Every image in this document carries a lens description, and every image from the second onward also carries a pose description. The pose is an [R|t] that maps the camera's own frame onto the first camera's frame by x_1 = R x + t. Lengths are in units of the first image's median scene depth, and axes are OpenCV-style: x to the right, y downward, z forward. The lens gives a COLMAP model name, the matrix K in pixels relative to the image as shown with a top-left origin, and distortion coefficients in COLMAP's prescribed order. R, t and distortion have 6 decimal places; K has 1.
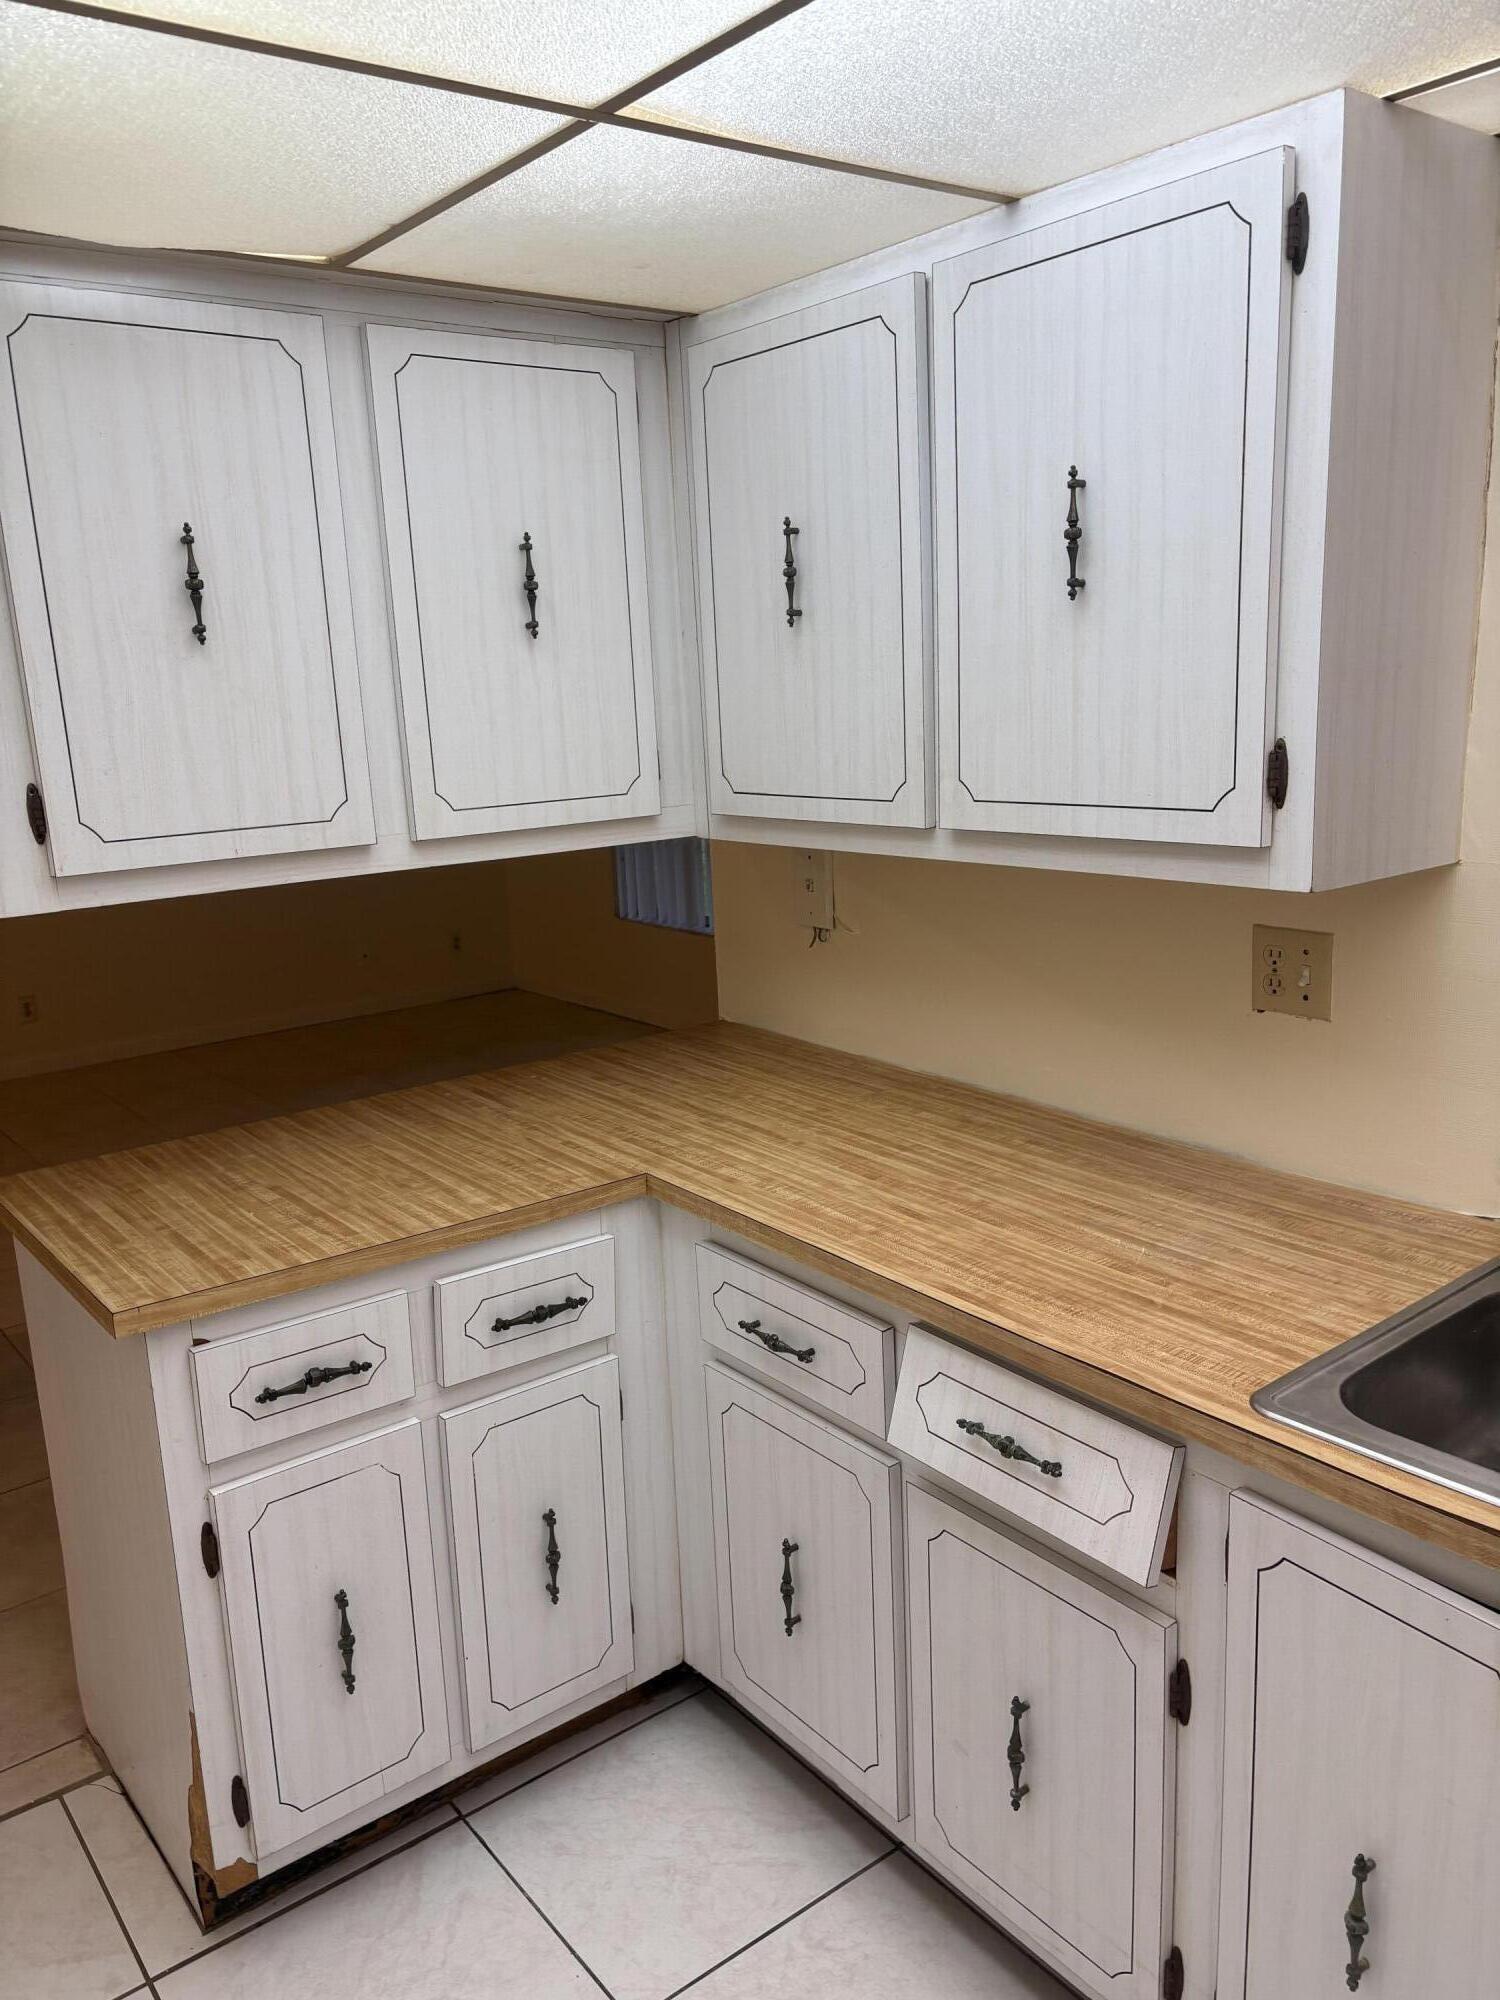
lens RADIAL K [[1503.4, 0, 746.9], [0, 1503.4, 1004.8], [0, 0, 1]] dist [0.015221, 0.006382]
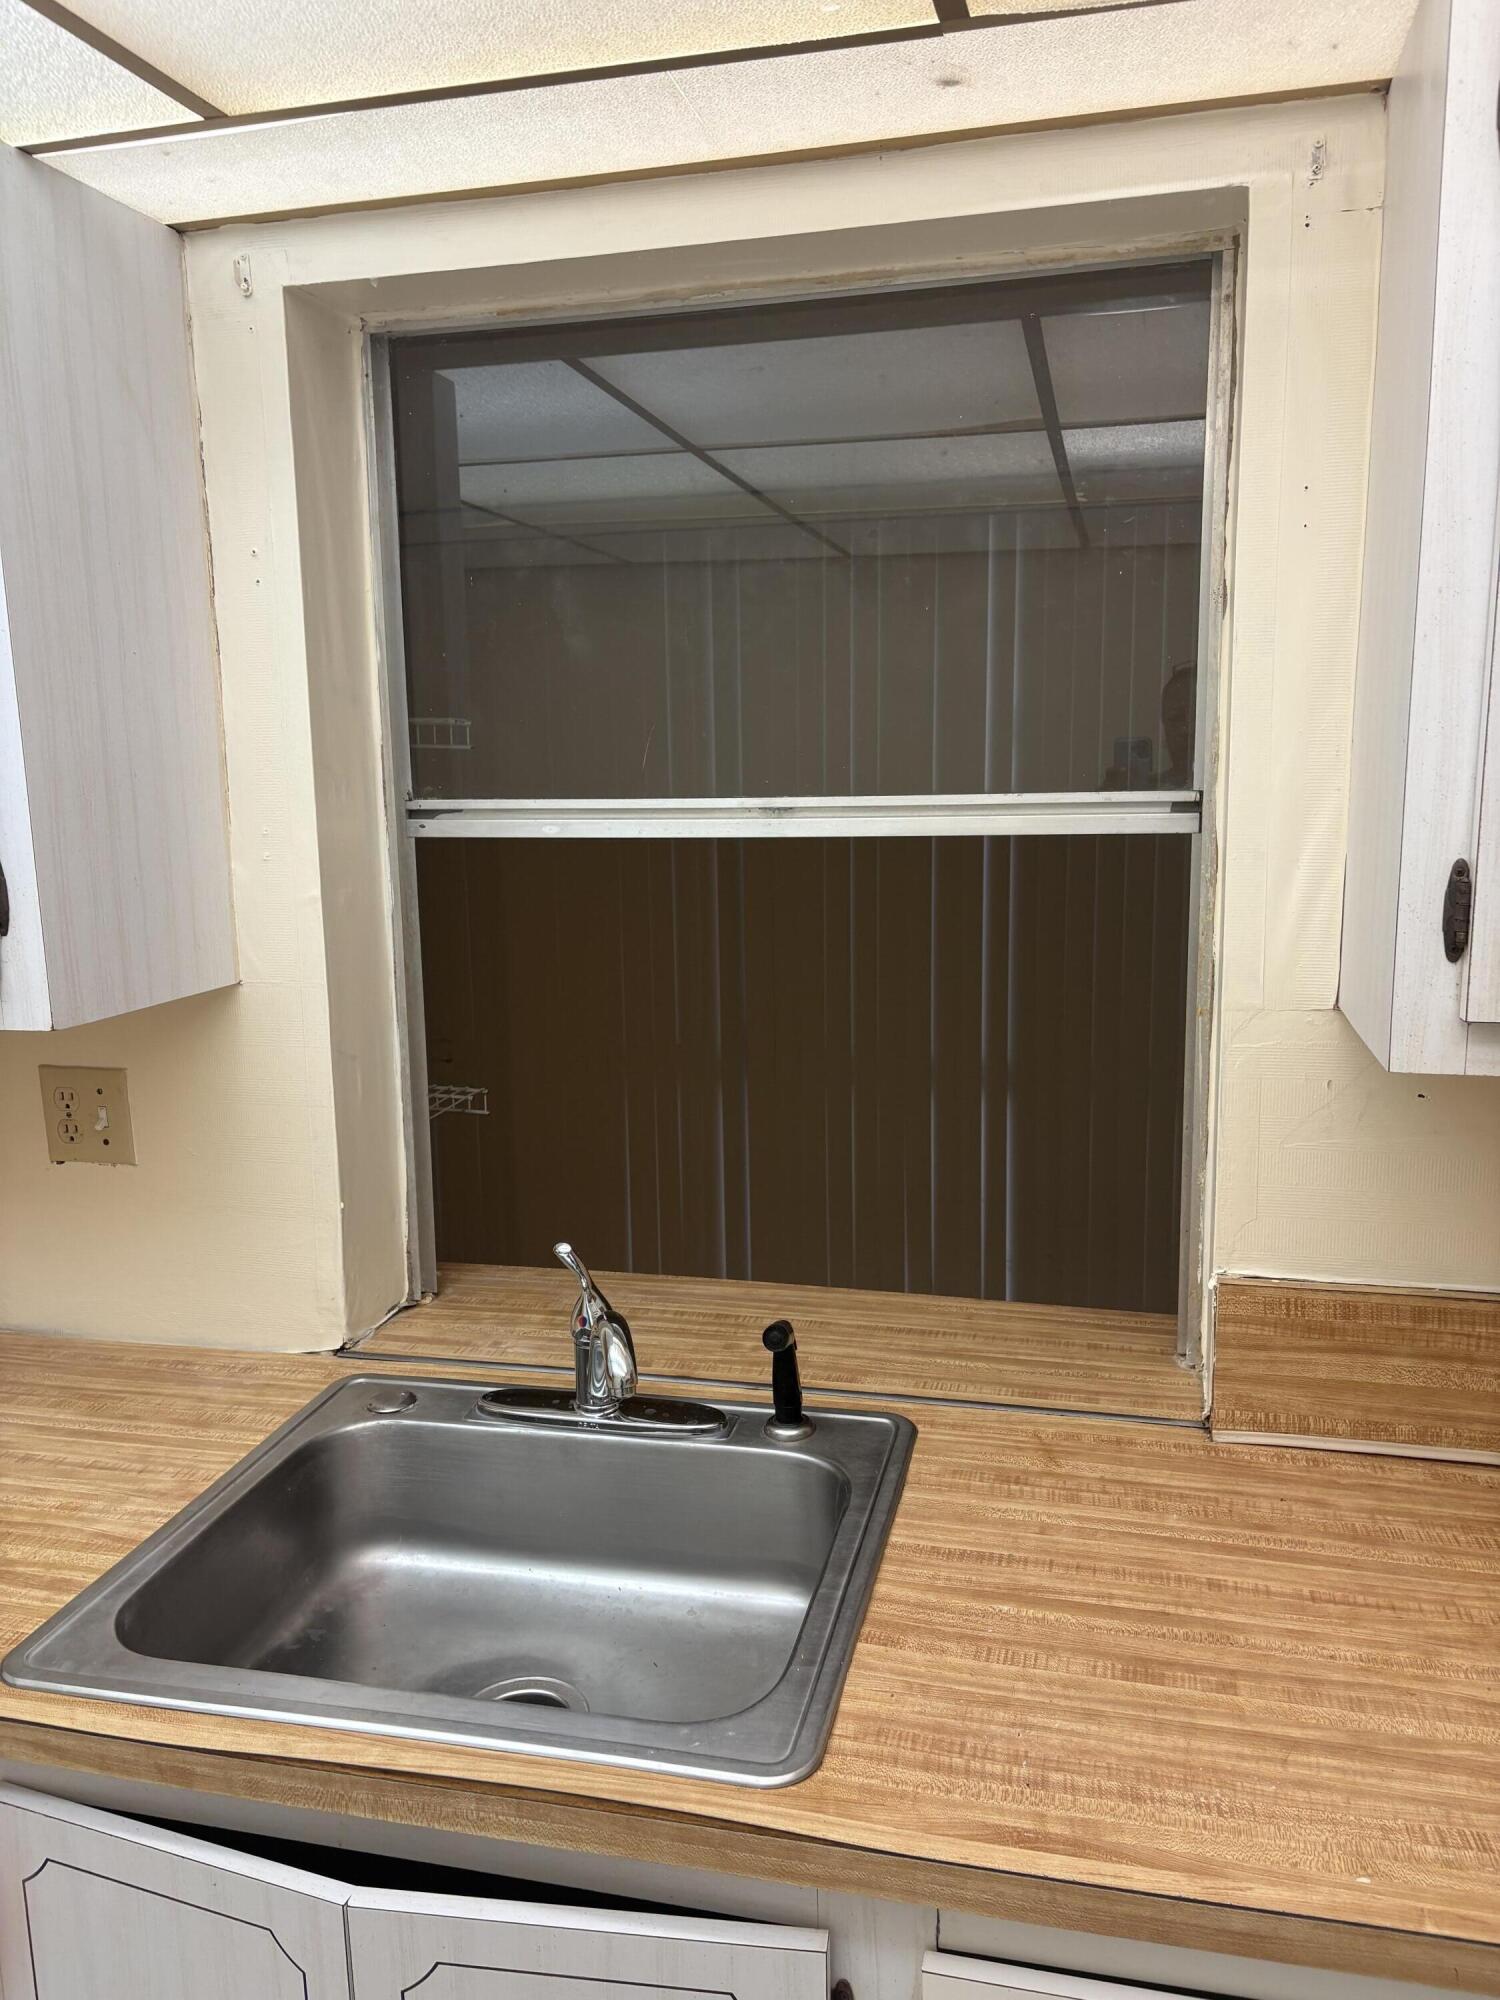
lens RADIAL K [[1503.4, 0, 754.2], [0, 1503.4, 1000.1], [0, 0, 1]] dist [0.015221, 0.006382]
pose [[0.783922, -0.069706, 0.616934, 0.148507], [0.116147, 0.992600, -0.035433, -0.013714], [-0.609898, 0.099432, 0.786217, 0.069752]]
